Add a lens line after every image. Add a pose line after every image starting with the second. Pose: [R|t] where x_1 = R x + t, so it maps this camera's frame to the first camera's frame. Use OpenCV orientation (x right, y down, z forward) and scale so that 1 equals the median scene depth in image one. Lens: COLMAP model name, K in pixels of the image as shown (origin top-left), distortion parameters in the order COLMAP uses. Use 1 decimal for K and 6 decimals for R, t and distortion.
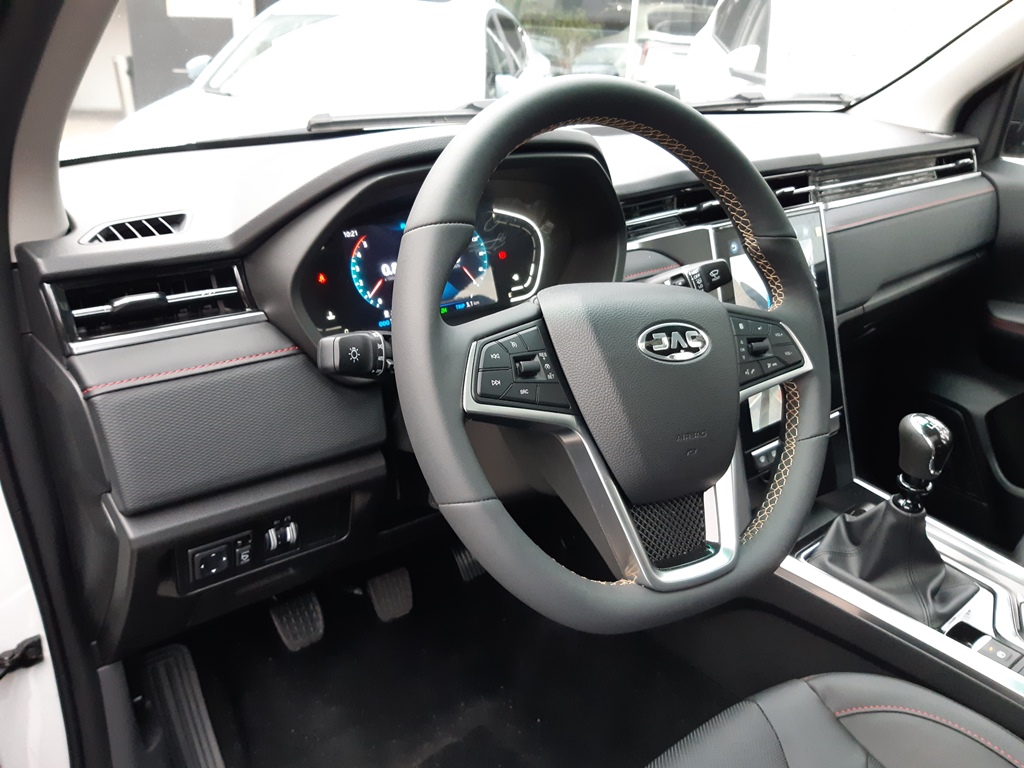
lens RADIAL K [[804.5, 0, 512.0], [0, 804.5, 384.0], [0, 0, 1]] dist [0.062652, -0.123706]
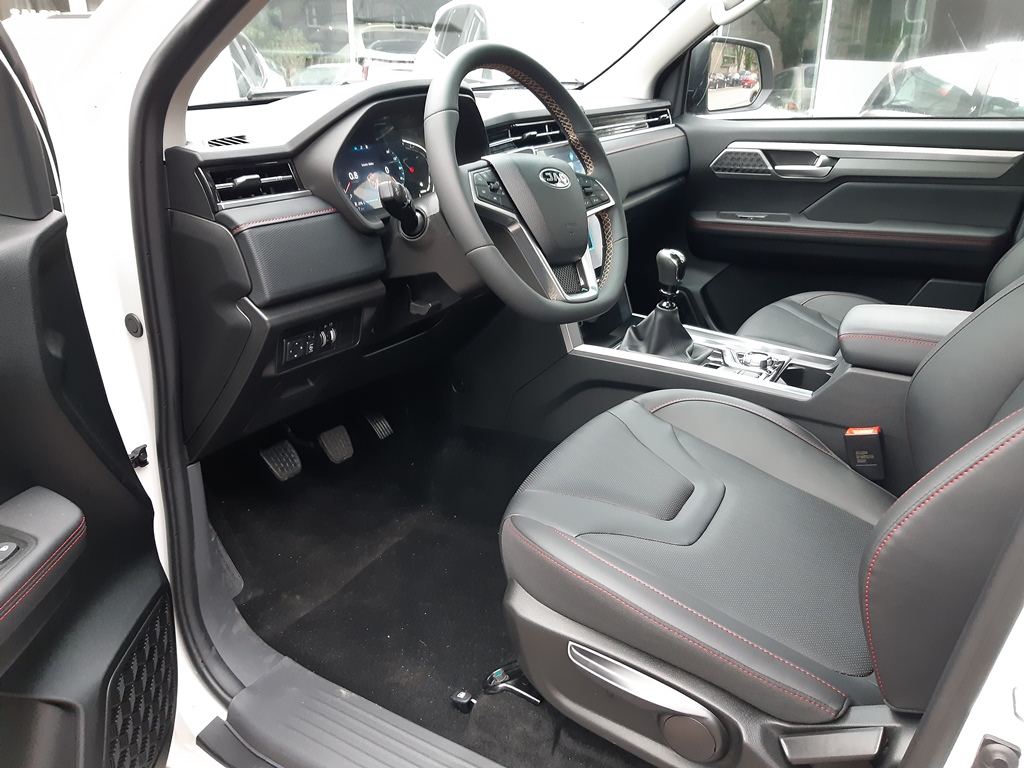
lens RADIAL K [[804.5, 0, 512.0], [0, 804.5, 384.0], [0, 0, 1]] dist [0.062652, -0.123706]
pose [[0.943589, -0.141360, 0.299429, -0.390700], [0.147914, 0.989000, 0.000787, 0.301557], [-0.296247, 0.043547, 0.954118, -0.564589]]
